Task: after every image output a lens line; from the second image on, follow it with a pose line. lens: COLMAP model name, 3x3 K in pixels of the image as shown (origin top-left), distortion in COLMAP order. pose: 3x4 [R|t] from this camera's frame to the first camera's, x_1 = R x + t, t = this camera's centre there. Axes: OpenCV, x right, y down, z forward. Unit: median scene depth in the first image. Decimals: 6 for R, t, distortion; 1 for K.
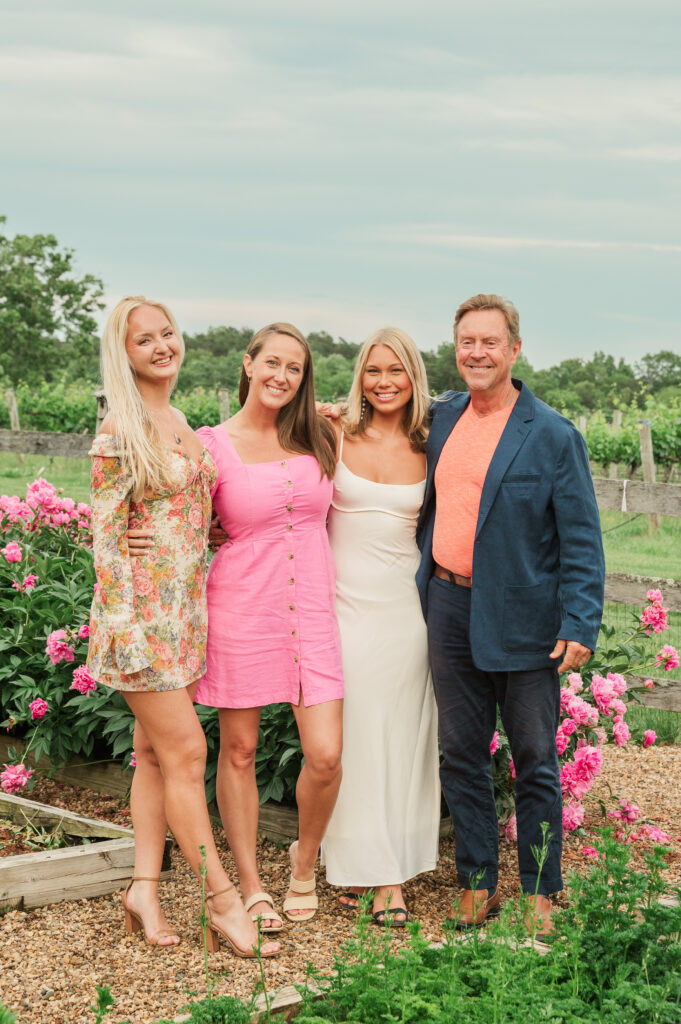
lens RADIAL K [[1794.0, 0, 335.2], [0, 1794.0, 451.3], [0, 0, 1]] dist [0.029303, -0.076704]
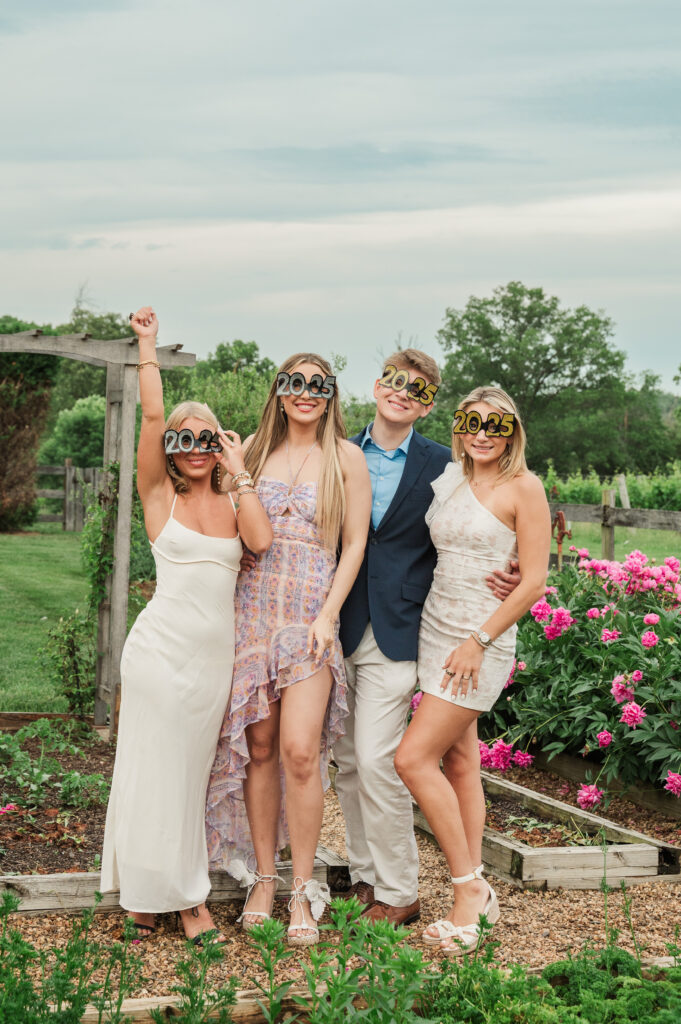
lens RADIAL K [[1669.7, 0, 306.3], [0, 1669.7, 406.9], [0, 0, 1]] dist [0.009064, -0.071603]
pose [[0.889958, -0.039313, -0.454345, 0.151655], [0.004068, 0.996922, -0.078292, 0.006289], [0.456025, 0.067828, 0.887379, -0.091481]]
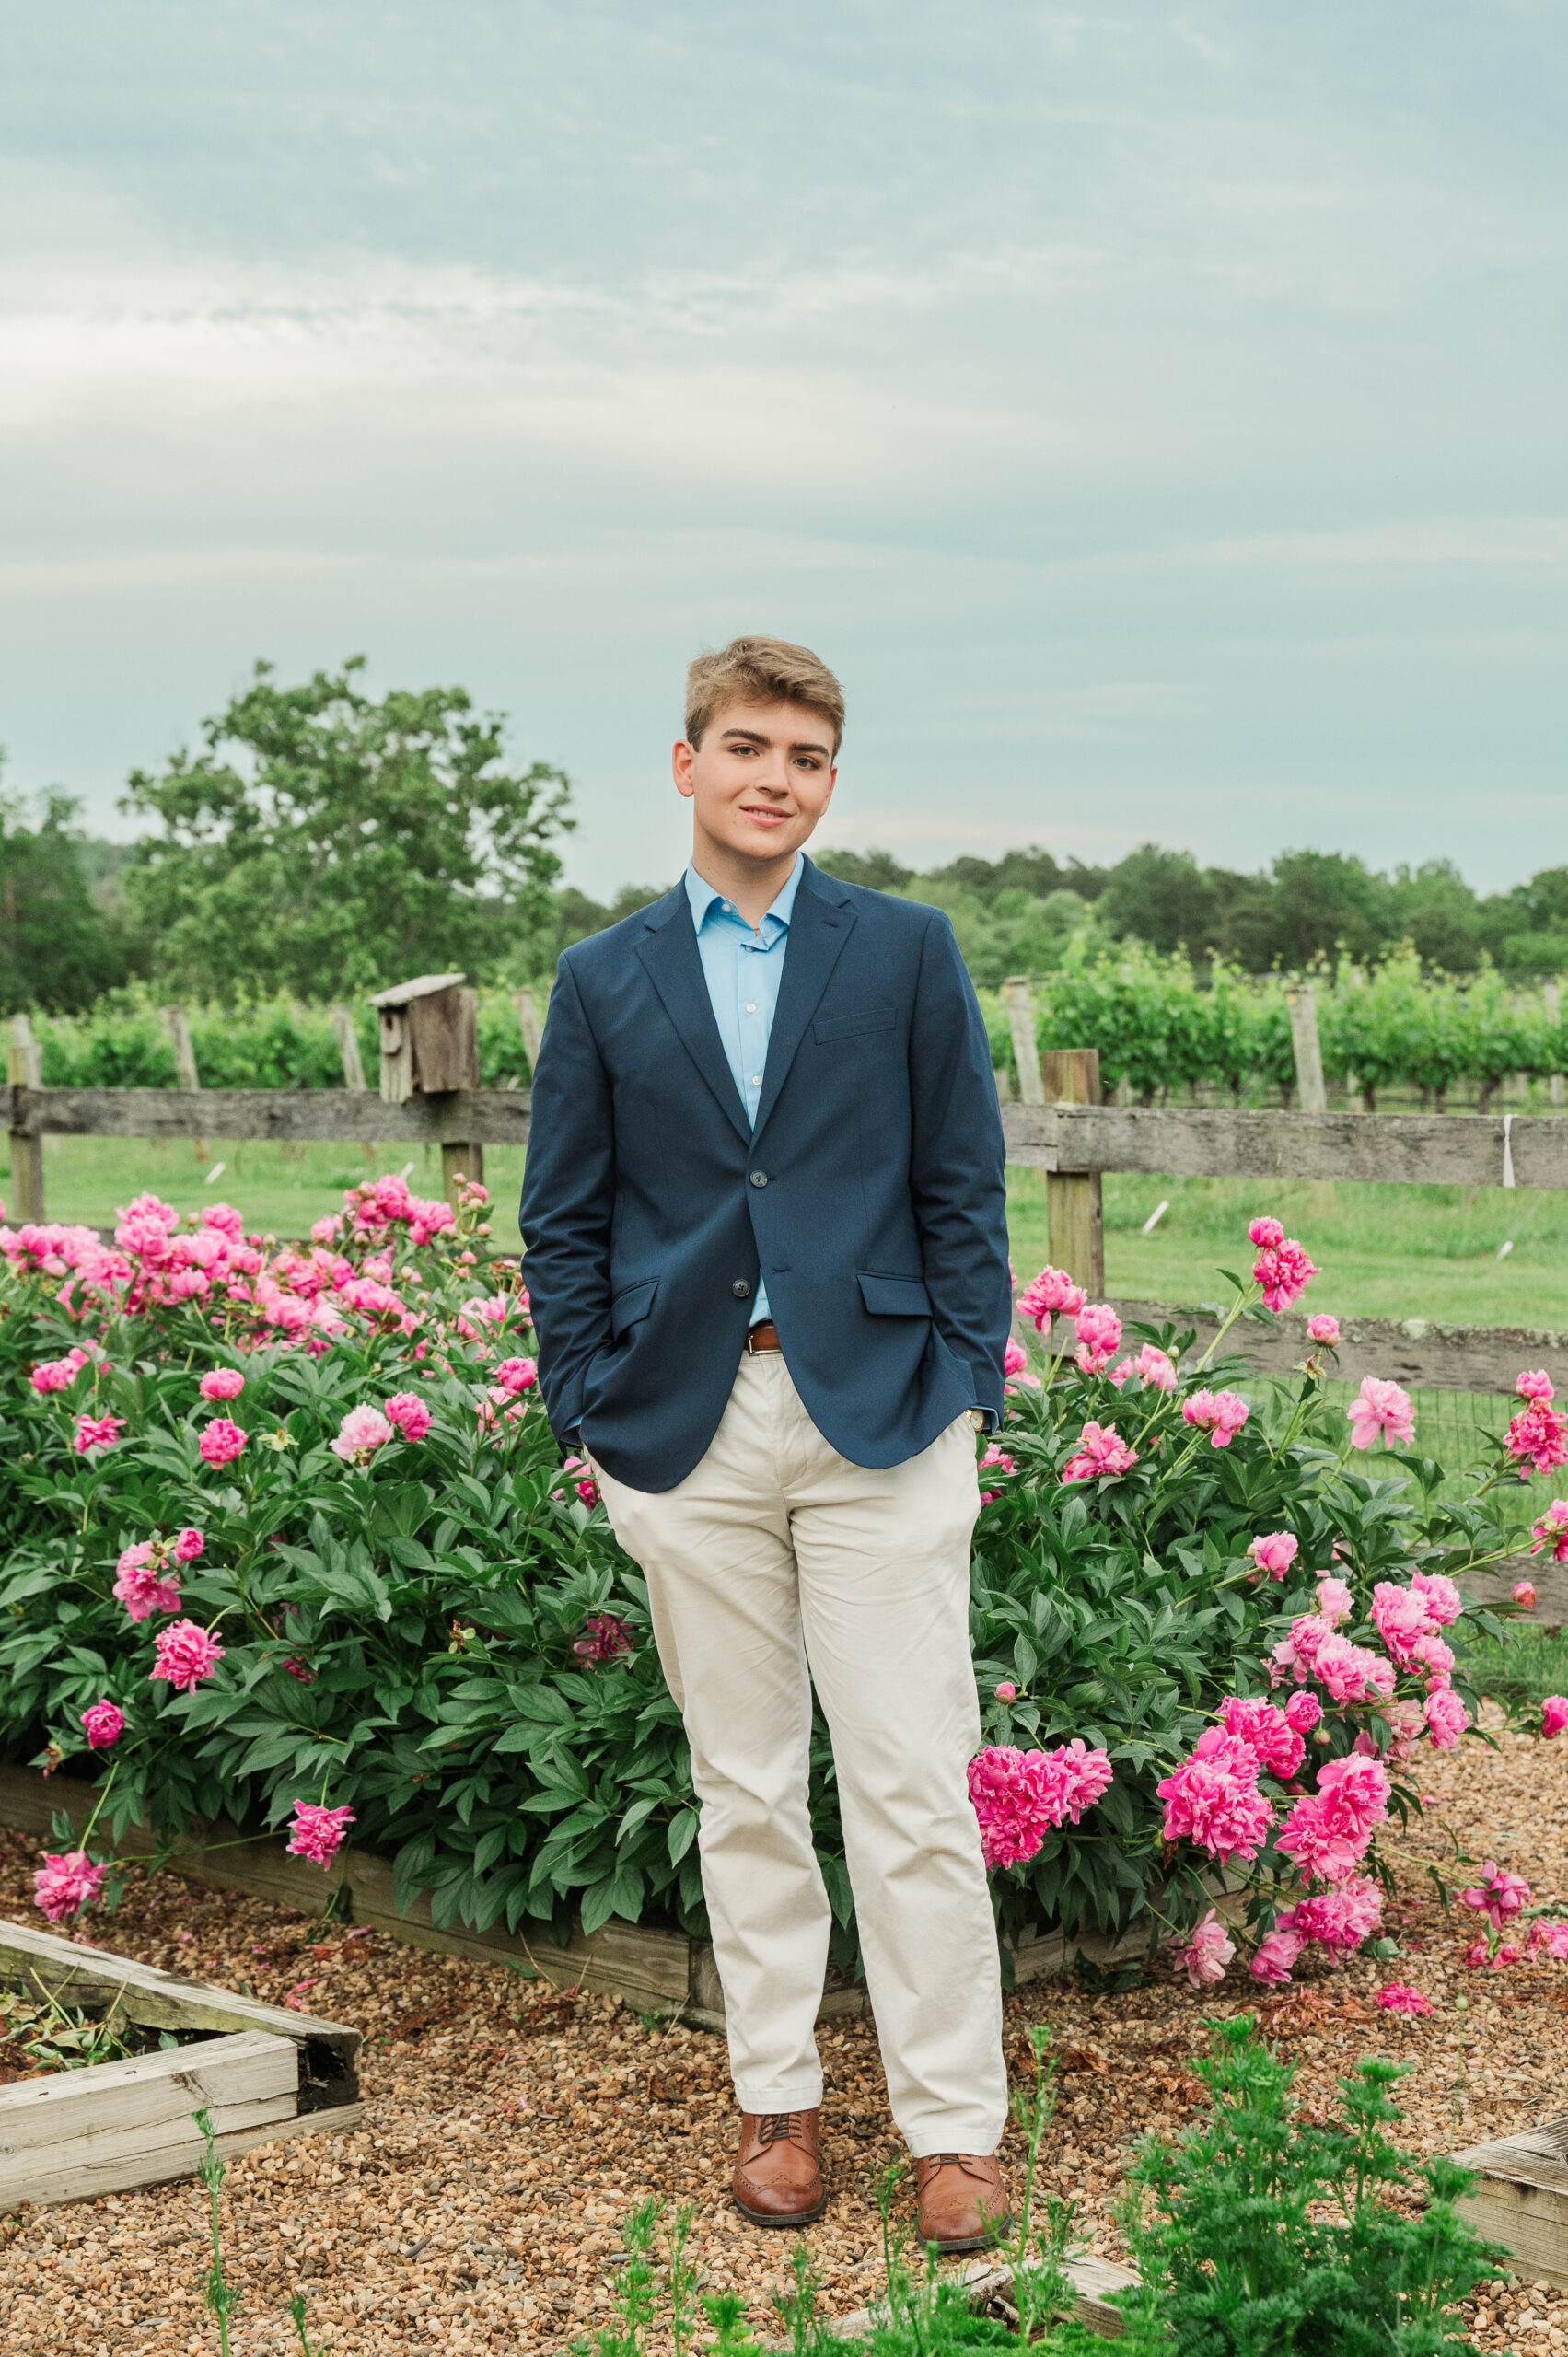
lens RADIAL K [[3671.2, 0, 784.0], [0, 3671.2, 1178.5], [0, 0, 1]] dist [0.029661, -0.083752]
pose [[0.994818, -0.061609, -0.080885, 0.068157], [0.063316, 0.997818, 0.018703, 0.004071], [0.079556, -0.023727, 0.996548, 0.109457]]
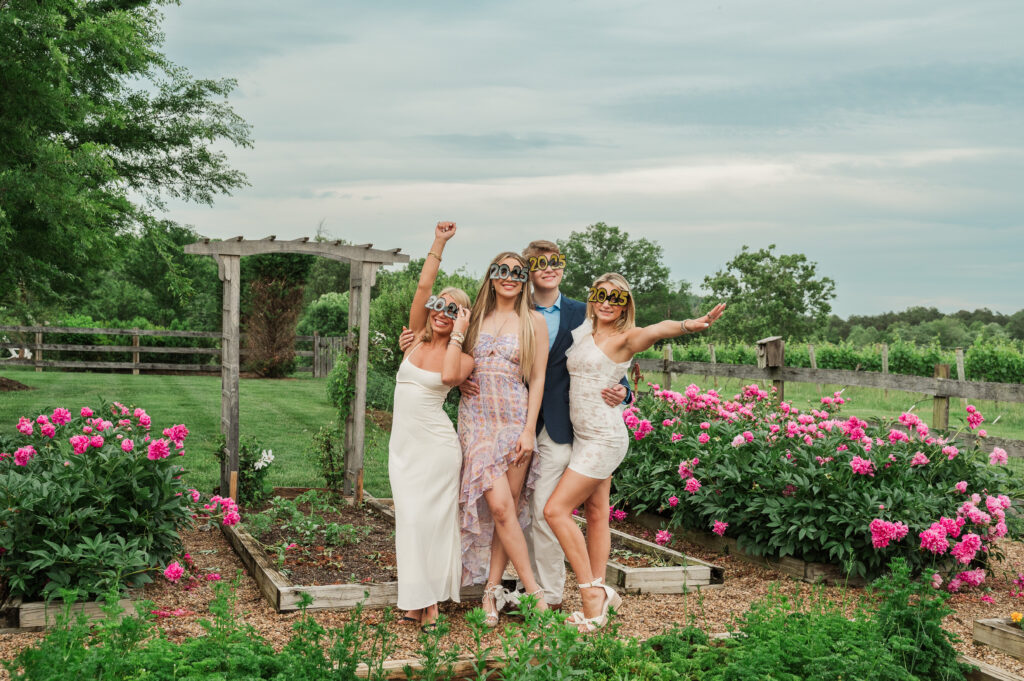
lens RADIAL K [[1062.2, 0, 526.1], [0, 1062.2, 383.4], [0, 0, 1]] dist [-0.004431, -0.015257]
pose [[0.914392, -0.000520, -0.404830, 0.127299], [-0.000234, 0.999998, -0.001813, 0.017226], [0.404830, 0.001752, 0.914390, -0.081433]]
